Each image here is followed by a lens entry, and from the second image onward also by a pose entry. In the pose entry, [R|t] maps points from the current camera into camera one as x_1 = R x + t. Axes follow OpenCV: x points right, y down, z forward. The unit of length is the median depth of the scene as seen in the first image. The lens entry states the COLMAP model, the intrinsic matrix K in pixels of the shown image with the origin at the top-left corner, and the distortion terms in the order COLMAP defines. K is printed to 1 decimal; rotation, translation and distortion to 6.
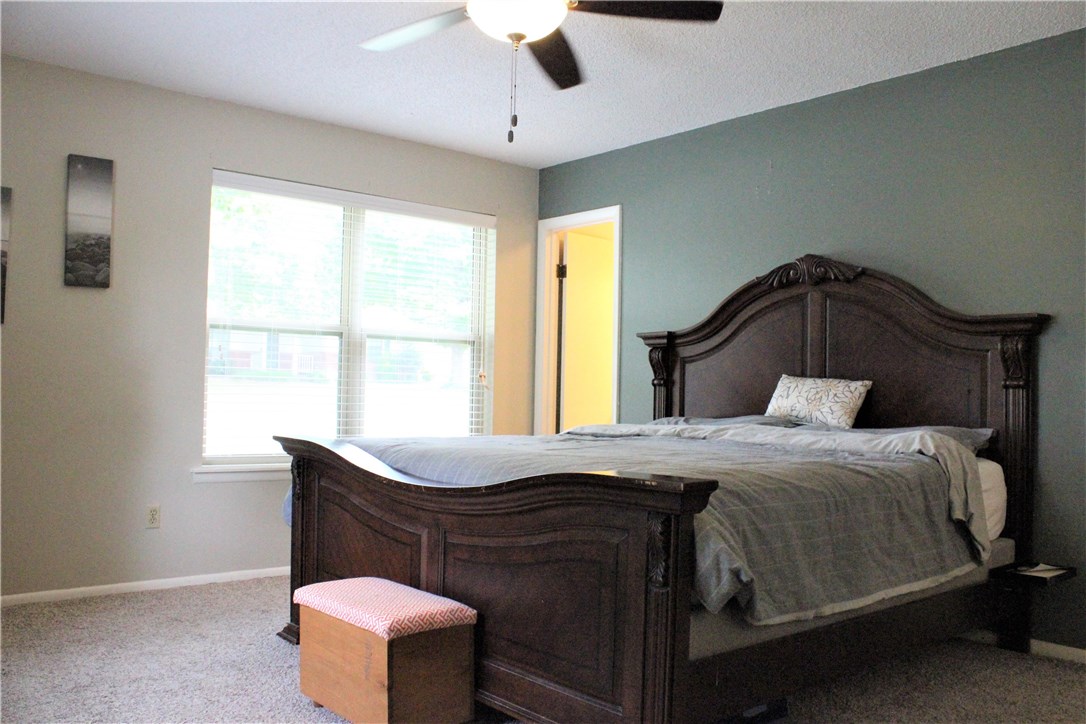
lens RADIAL K [[926.1, 0, 543.0], [0, 926.1, 362.0], [0, 0, 1]] dist [-0.061681, 0.010052]
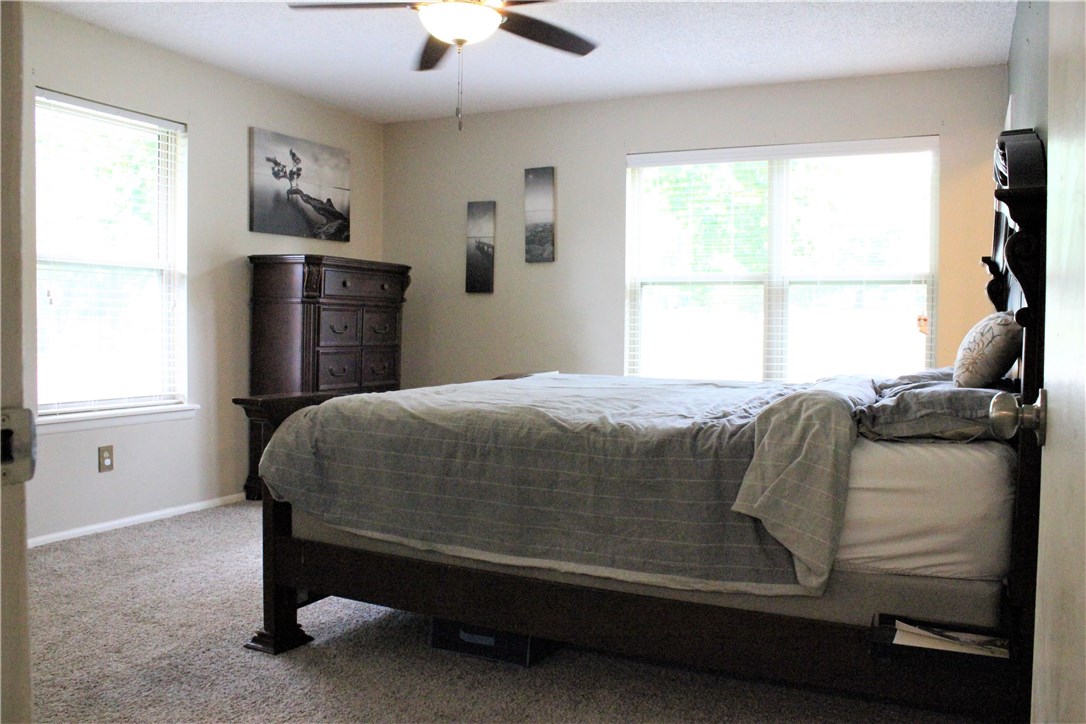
lens RADIAL K [[926.1, 0, 543.0], [0, 926.1, 362.0], [0, 0, 1]] dist [-0.061681, 0.010052]
pose [[0.396104, 0.022662, -0.917926, 0.791945], [0.025163, 0.999052, 0.035523, 0.019722], [0.917861, -0.037169, 0.395158, 0.436348]]
